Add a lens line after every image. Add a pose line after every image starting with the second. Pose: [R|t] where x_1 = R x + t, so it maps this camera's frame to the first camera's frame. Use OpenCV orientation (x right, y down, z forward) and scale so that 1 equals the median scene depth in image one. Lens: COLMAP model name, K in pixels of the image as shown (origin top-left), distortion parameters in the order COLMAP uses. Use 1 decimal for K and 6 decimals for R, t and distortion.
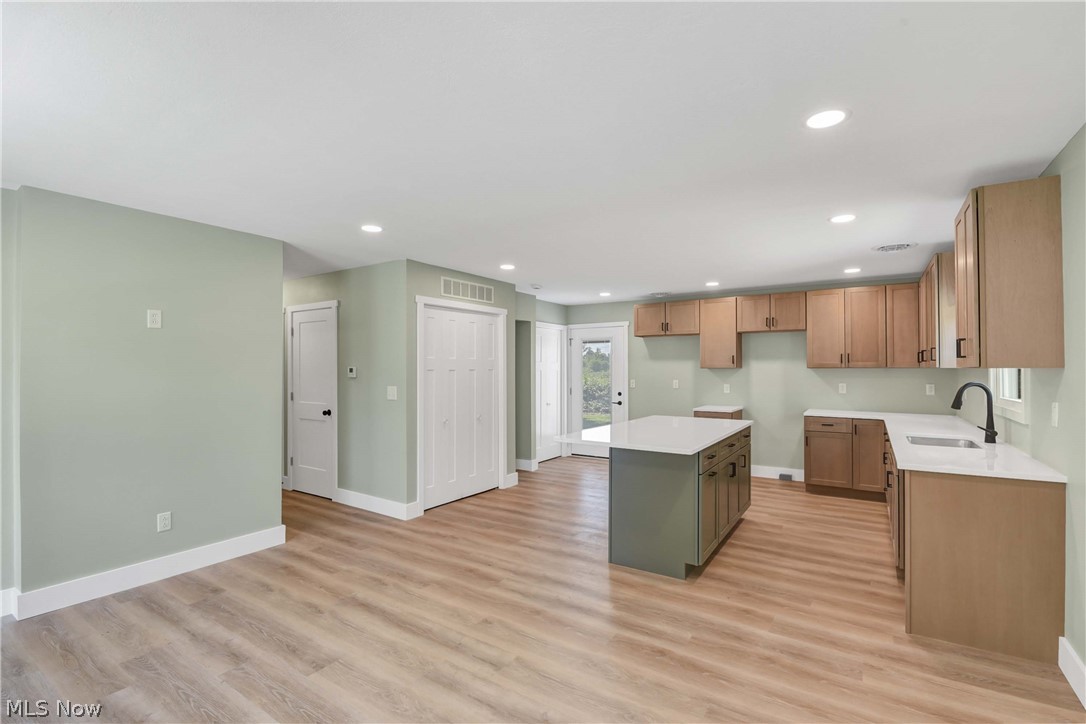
lens RADIAL K [[488.6, 0, 515.3], [0, 488.6, 365.6], [0, 0, 1]] dist [-0.010503, -0.005805]
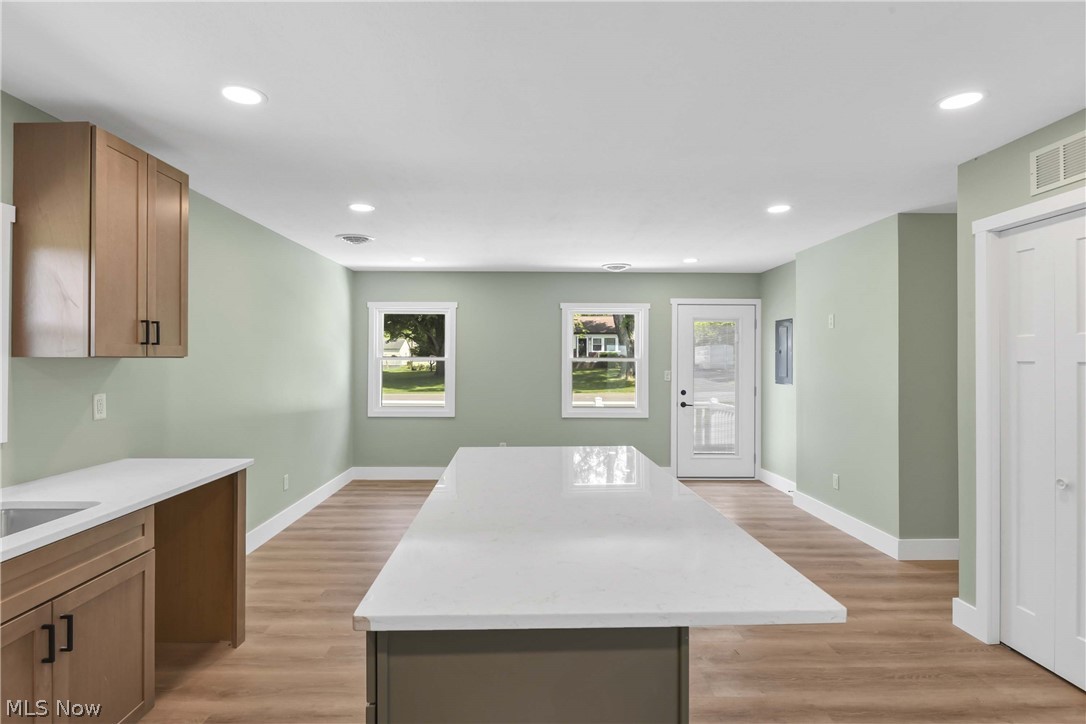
lens RADIAL K [[534.1, 0, 535.6], [0, 534.1, 362.6], [0, 0, 1]] dist [-0.013537, -0.001631]
pose [[-0.791707, 0.003349, -0.610892, 0.519125], [0.004050, 0.999992, 0.000234, 0.007696], [0.610888, -0.002289, -0.791714, 1.136060]]
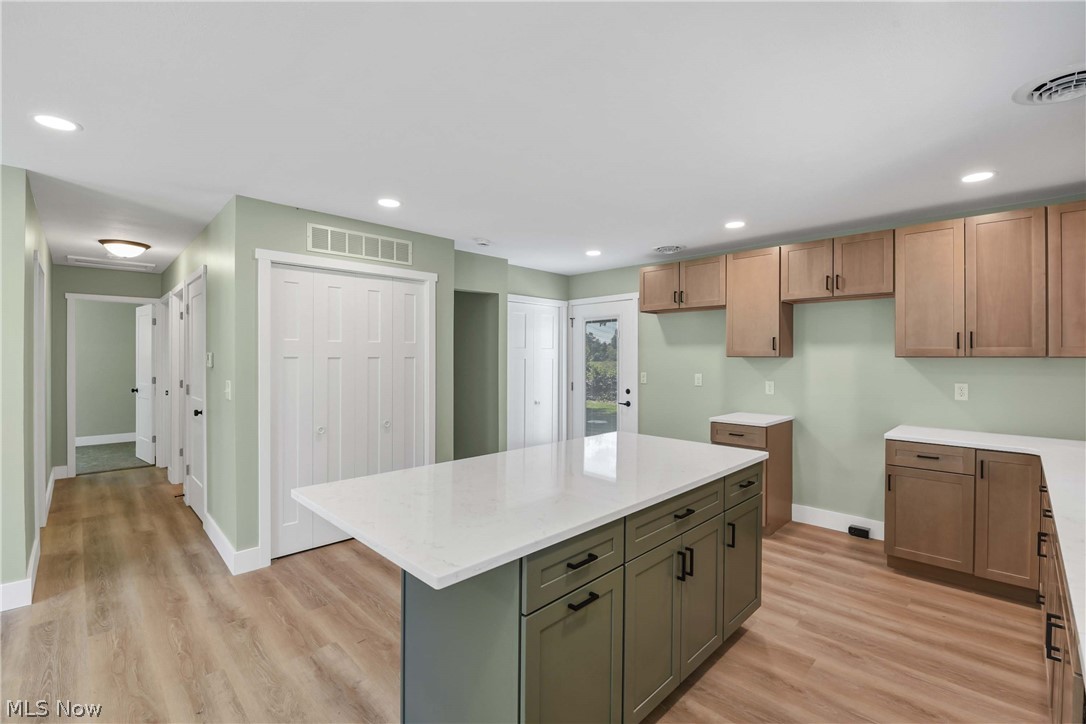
lens RADIAL K [[488.6, 0, 531.2], [0, 488.6, 356.1], [0, 0, 1]] dist [-0.010503, -0.005805]
pose [[0.985317, 0.004611, -0.170671, 0.294077], [-0.003419, 0.999968, 0.007274, 0.000488], [0.170699, -0.006584, 0.985301, 0.379956]]
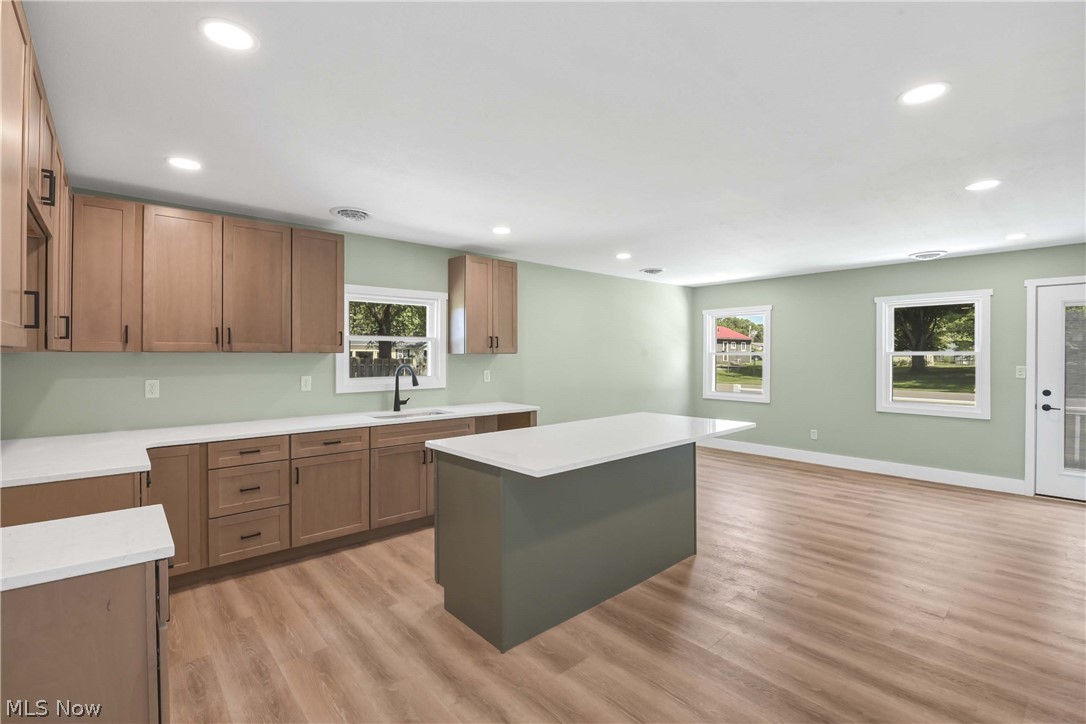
lens RADIAL K [[488.6, 0, 564.6], [0, 488.6, 356.6], [0, 0, 1]] dist [-0.010503, -0.005805]
pose [[-0.985001, 0.003299, 0.172517, 0.203554], [0.002341, 0.999981, -0.005758, 0.013800], [-0.172533, -0.005268, -0.984990, 1.451021]]
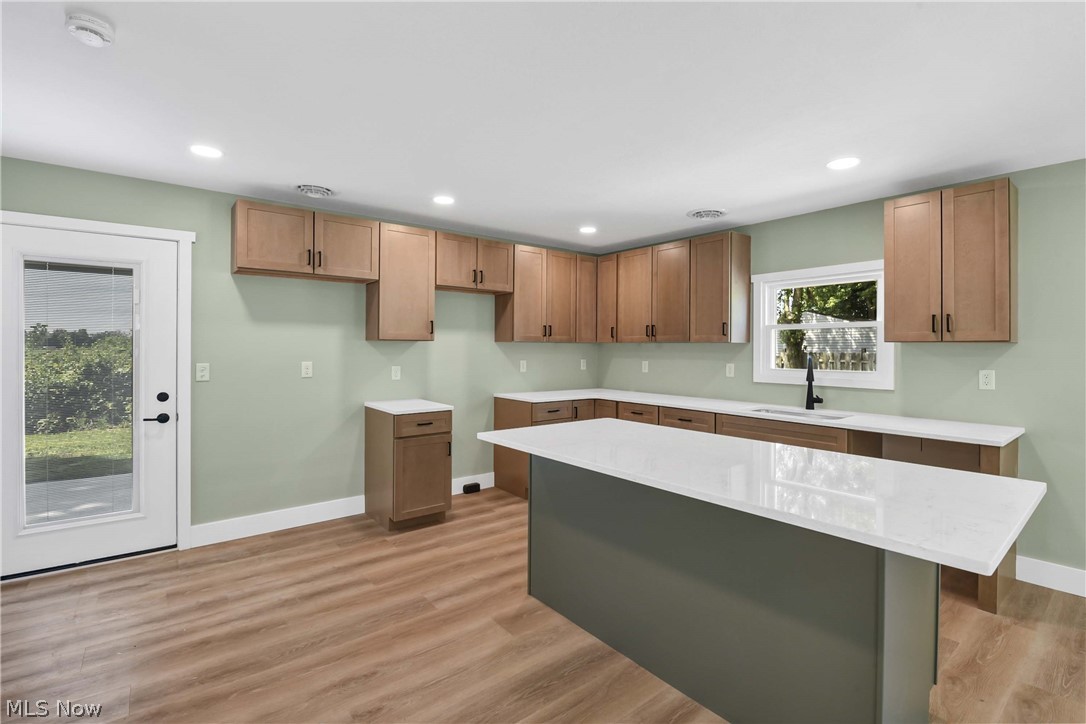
lens RADIAL K [[488.6, 0, 547.8], [0, 488.6, 352.1], [0, 0, 1]] dist [-0.010503, -0.005805]
pose [[0.235705, -0.007430, 0.971796, -0.181066], [-0.013599, 0.999848, 0.010943, 0.013860], [-0.971729, -0.015795, 0.235569, 0.864563]]
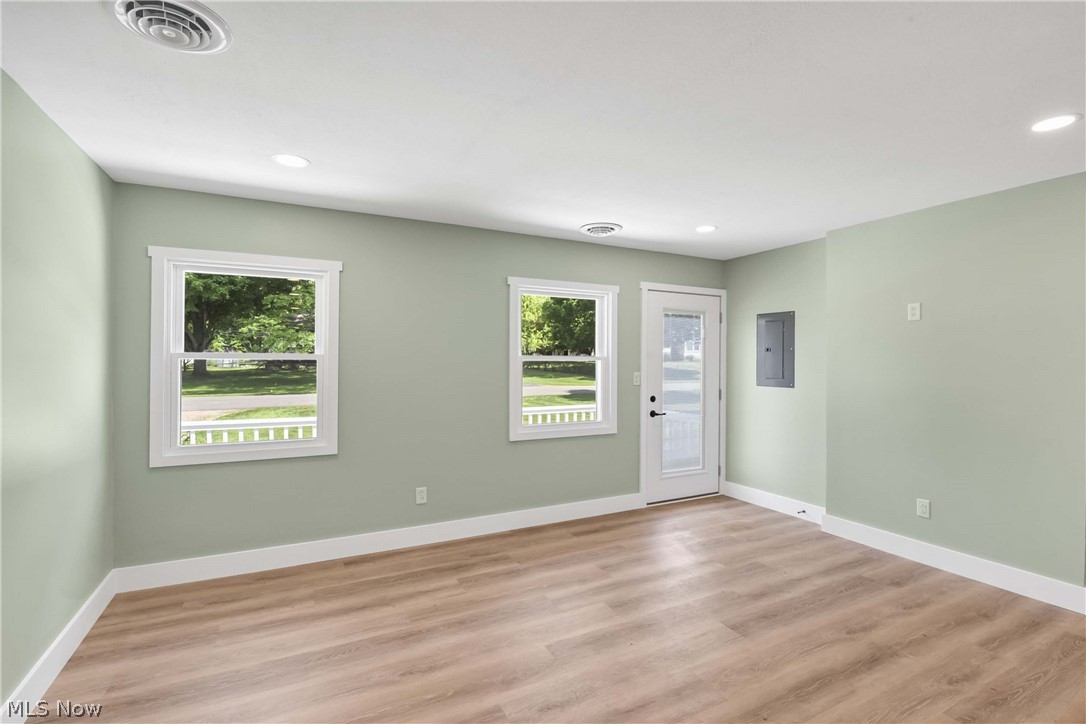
lens RADIAL K [[481.3, 0, 574.4], [0, 481.3, 361.4], [0, 0, 1]] dist [-0.019685, -0.000413]
pose [[-0.412998, 0.000132, -0.910732, 0.361032], [0.001687, 0.999998, -0.000620, 0.008892], [0.910730, -0.001793, -0.412998, 0.549083]]
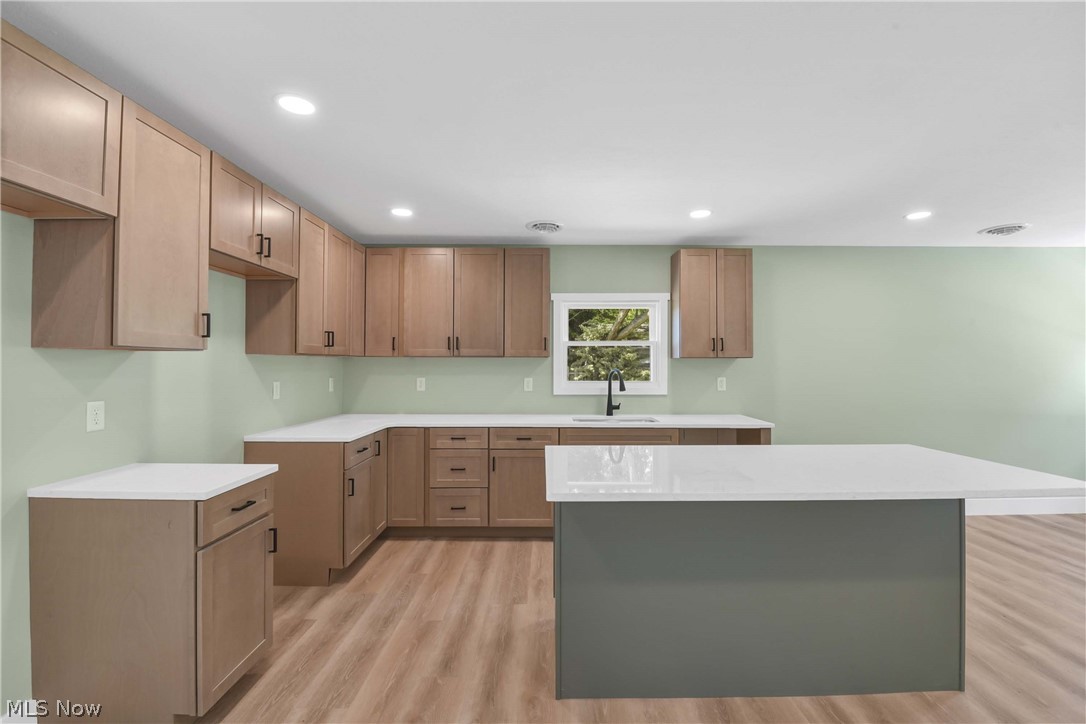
lens RADIAL K [[488.6, 0, 548.0], [0, 488.6, 357.3], [0, 0, 1]] dist [-0.010503, -0.005805]
pose [[-0.605742, 0.009069, 0.795610, 0.025147], [-0.008409, 0.999806, -0.017798, 0.017857], [-0.795617, -0.017471, -0.605548, 1.257925]]
